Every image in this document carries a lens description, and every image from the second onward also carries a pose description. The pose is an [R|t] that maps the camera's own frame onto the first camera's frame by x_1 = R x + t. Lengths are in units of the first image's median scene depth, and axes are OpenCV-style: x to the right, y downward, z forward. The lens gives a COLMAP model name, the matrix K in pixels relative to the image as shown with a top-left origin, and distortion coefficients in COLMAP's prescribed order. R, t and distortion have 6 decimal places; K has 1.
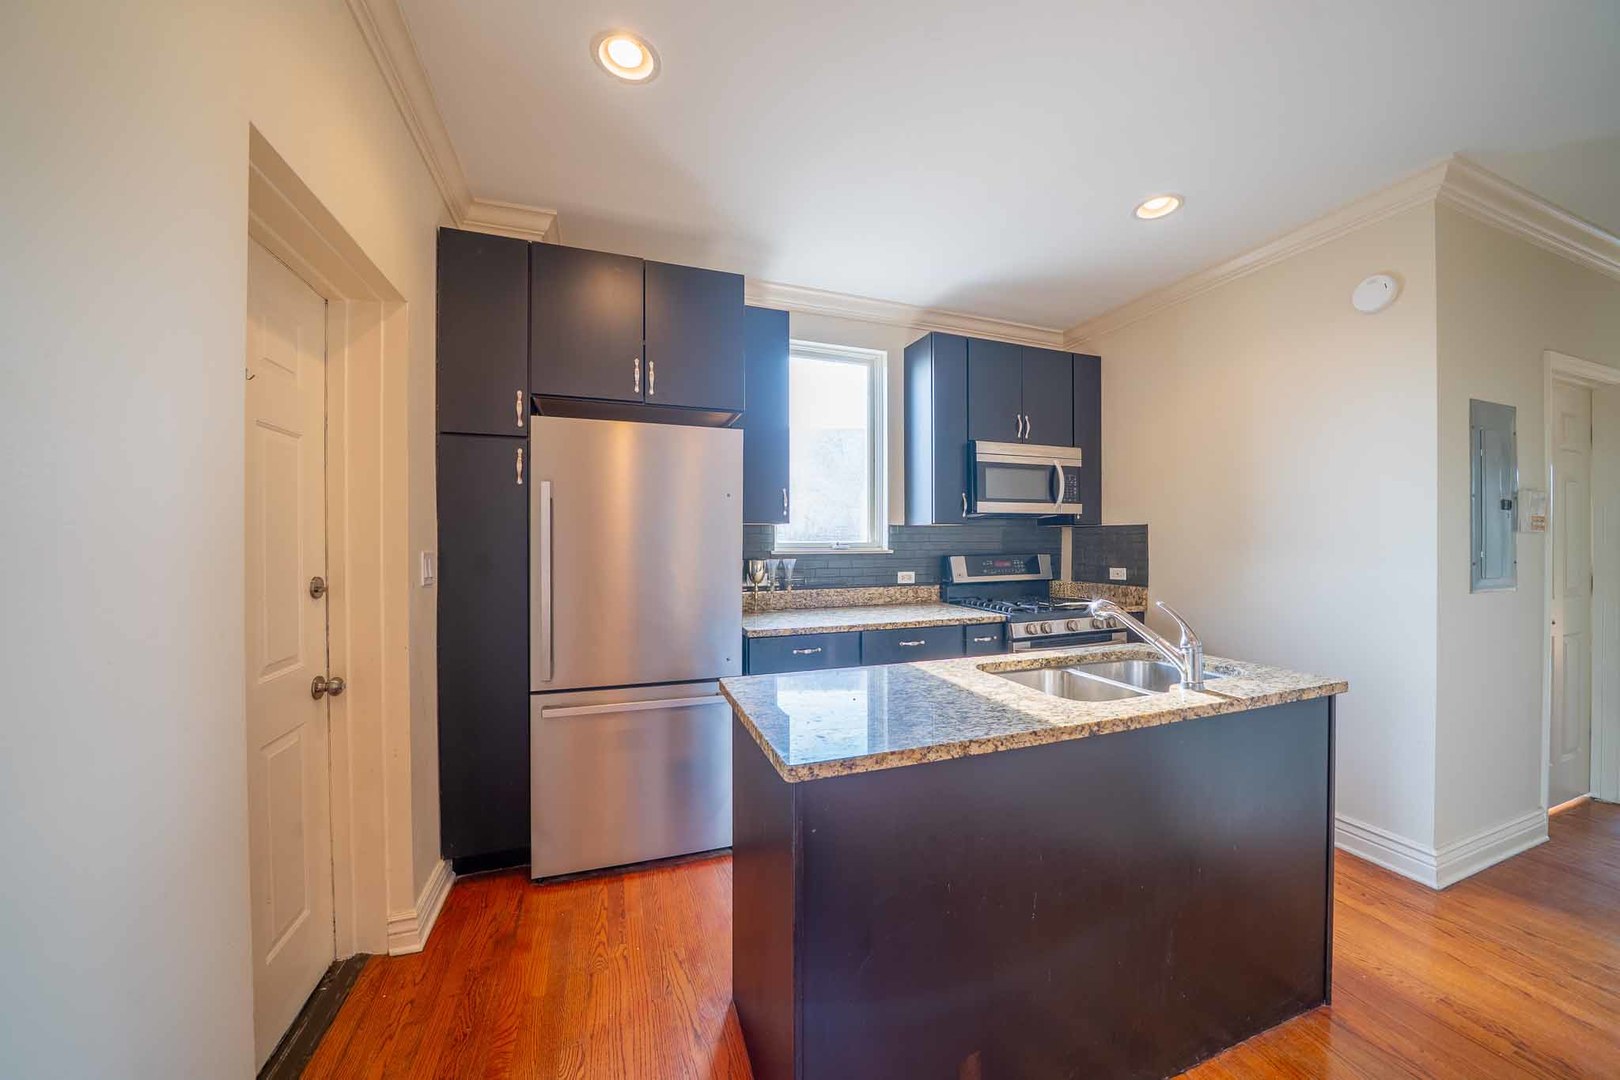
lens RADIAL K [[566.9, 0, 819.4], [0, 566.9, 541.2], [0, 0, 1]] dist [-0.000964, -0.000004]
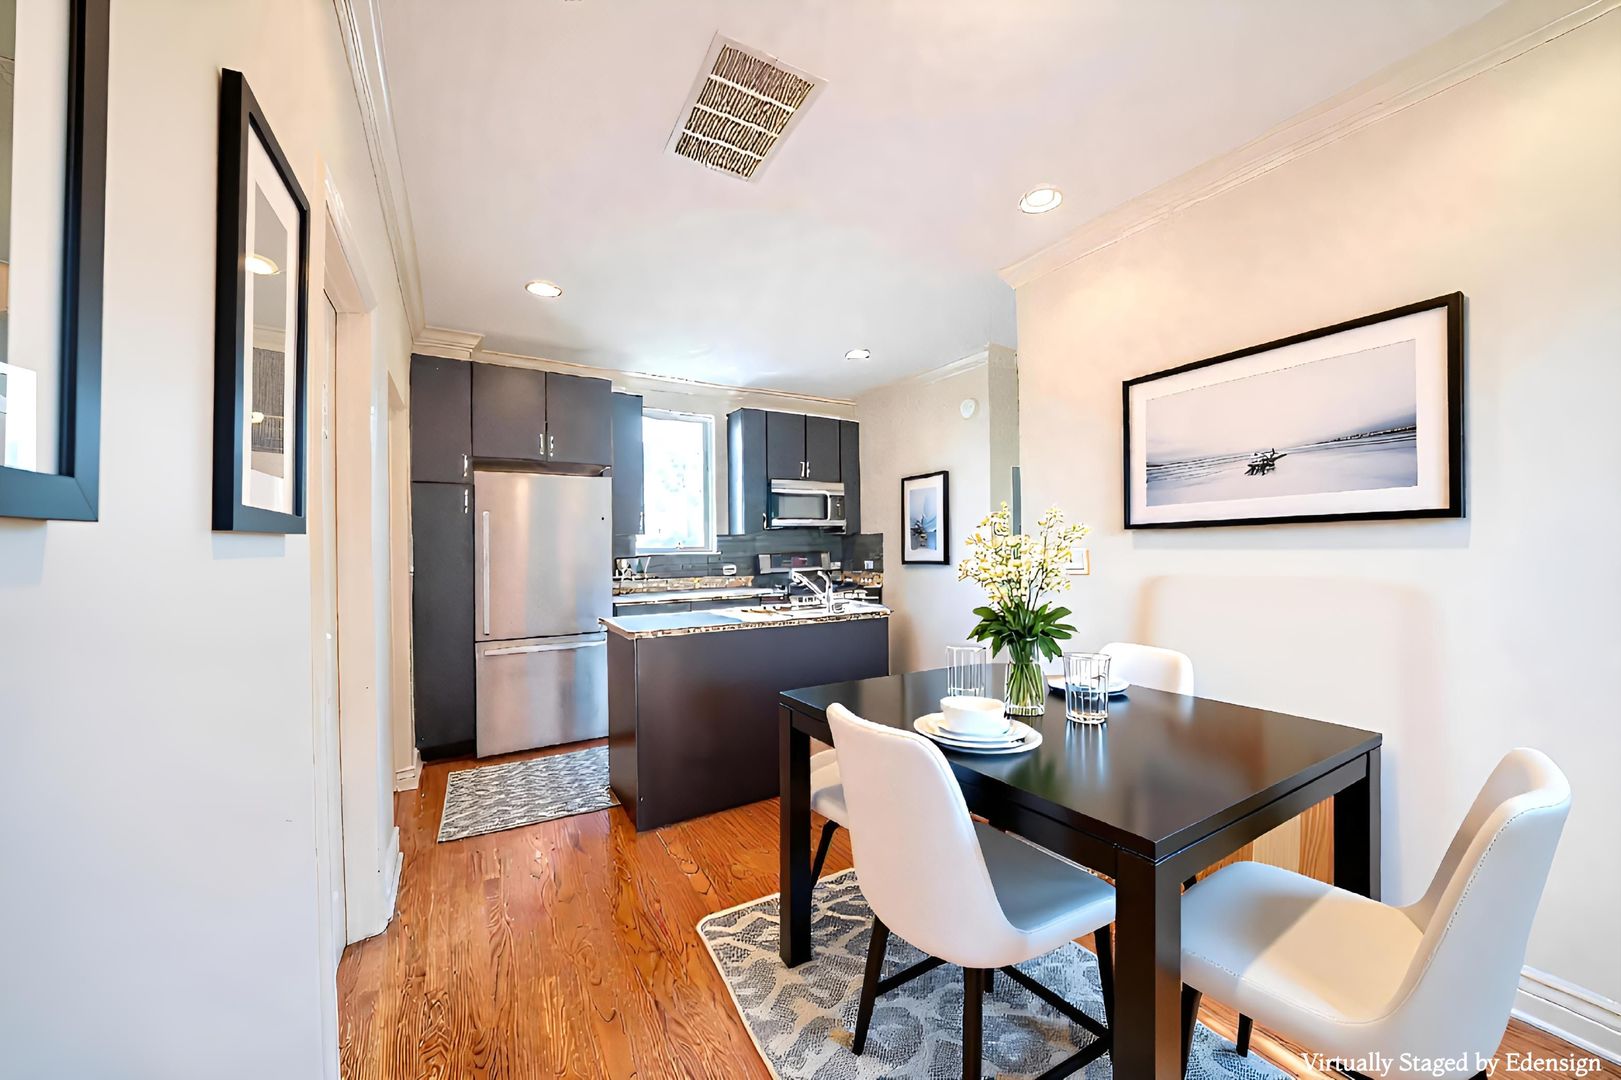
lens RADIAL K [[548.4, 0, 811.8], [0, 548.4, 546.6], [0, 0, 1]] dist [-0.000218, -0.000011]
pose [[0.976633, -0.012830, 0.214532, 0.061272], [0.012772, 0.999917, 0.001657, 0.003517], [-0.214536, 0.001122, 0.976715, -0.468300]]
